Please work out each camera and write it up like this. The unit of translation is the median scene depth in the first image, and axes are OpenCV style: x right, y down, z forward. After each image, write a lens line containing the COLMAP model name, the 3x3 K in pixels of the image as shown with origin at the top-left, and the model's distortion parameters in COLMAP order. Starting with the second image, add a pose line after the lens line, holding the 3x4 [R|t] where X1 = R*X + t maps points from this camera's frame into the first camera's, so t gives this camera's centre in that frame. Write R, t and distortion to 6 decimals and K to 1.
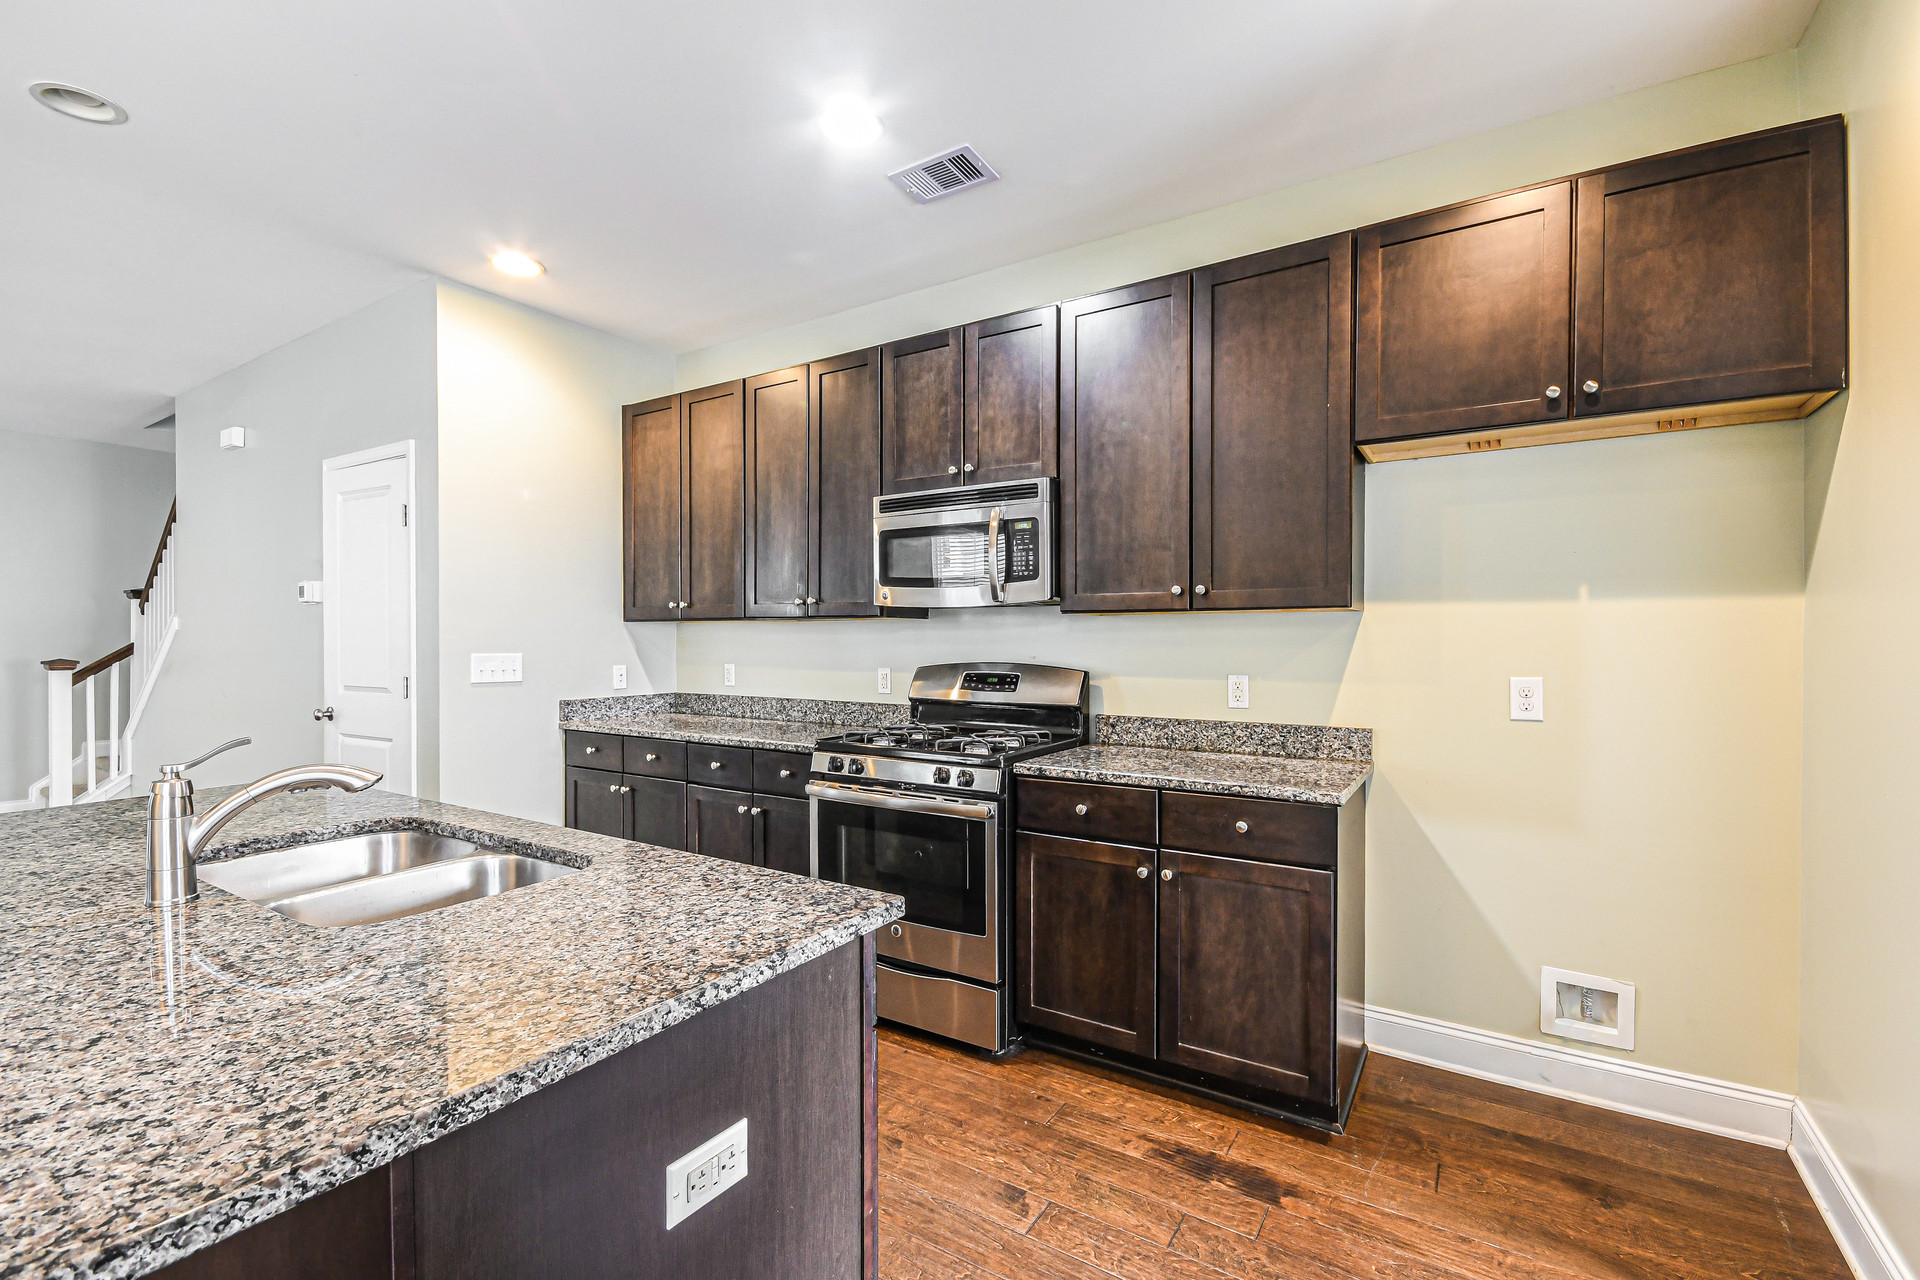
lens RADIAL K [[823.4, 0, 956.8], [0, 823.4, 637.9], [0, 0, 1]] dist [0.029213, 0.000085]
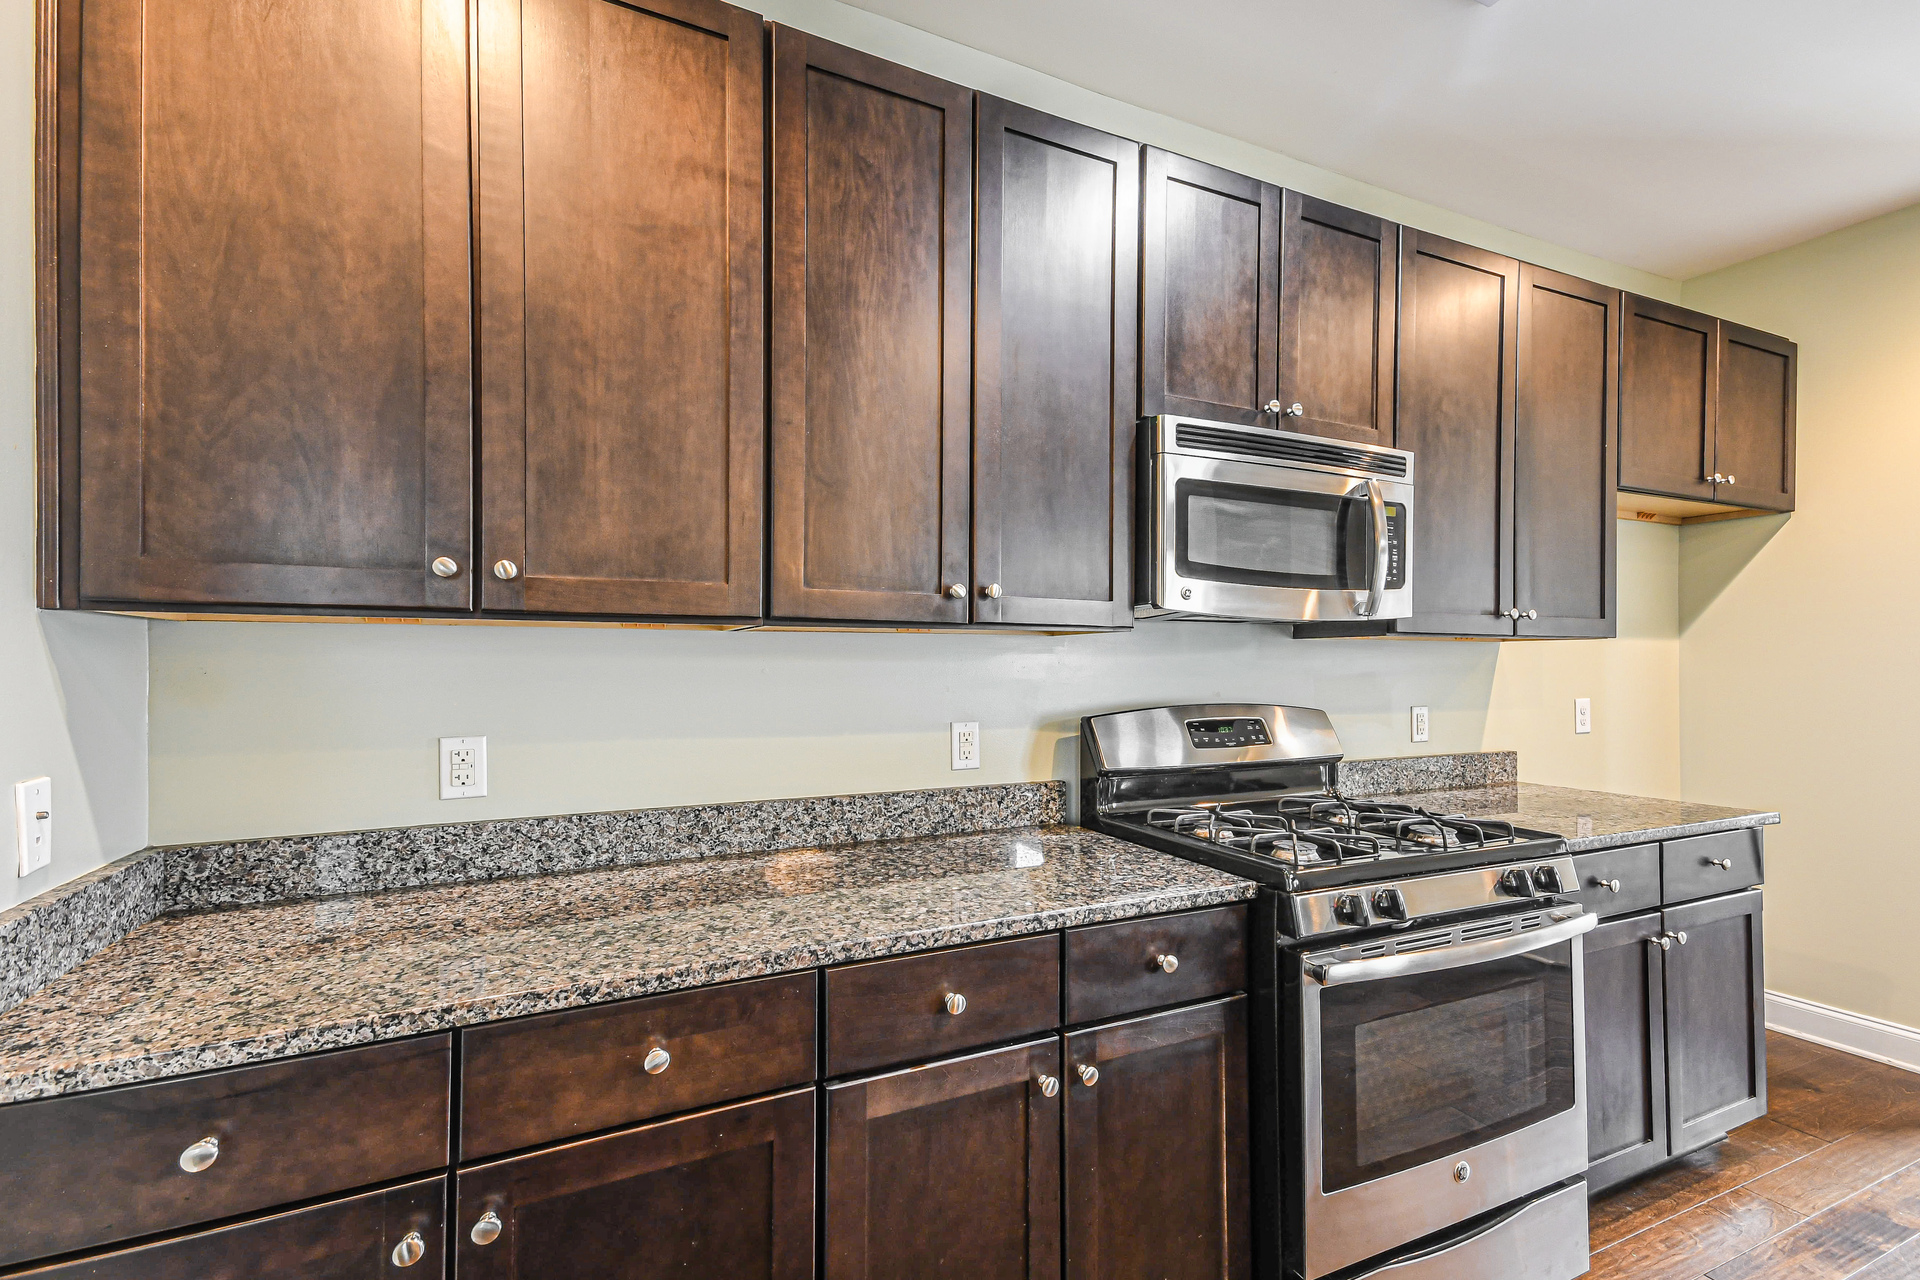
lens RADIAL K [[823.4, 0, 957.8], [0, 823.4, 657.3], [0, 0, 1]] dist [0.029213, 0.000085]
pose [[0.530883, 0.006967, 0.847416, -0.682916], [0.000263, 0.999965, -0.008386, -0.003087], [-0.847445, 0.004675, 0.530863, 0.873720]]
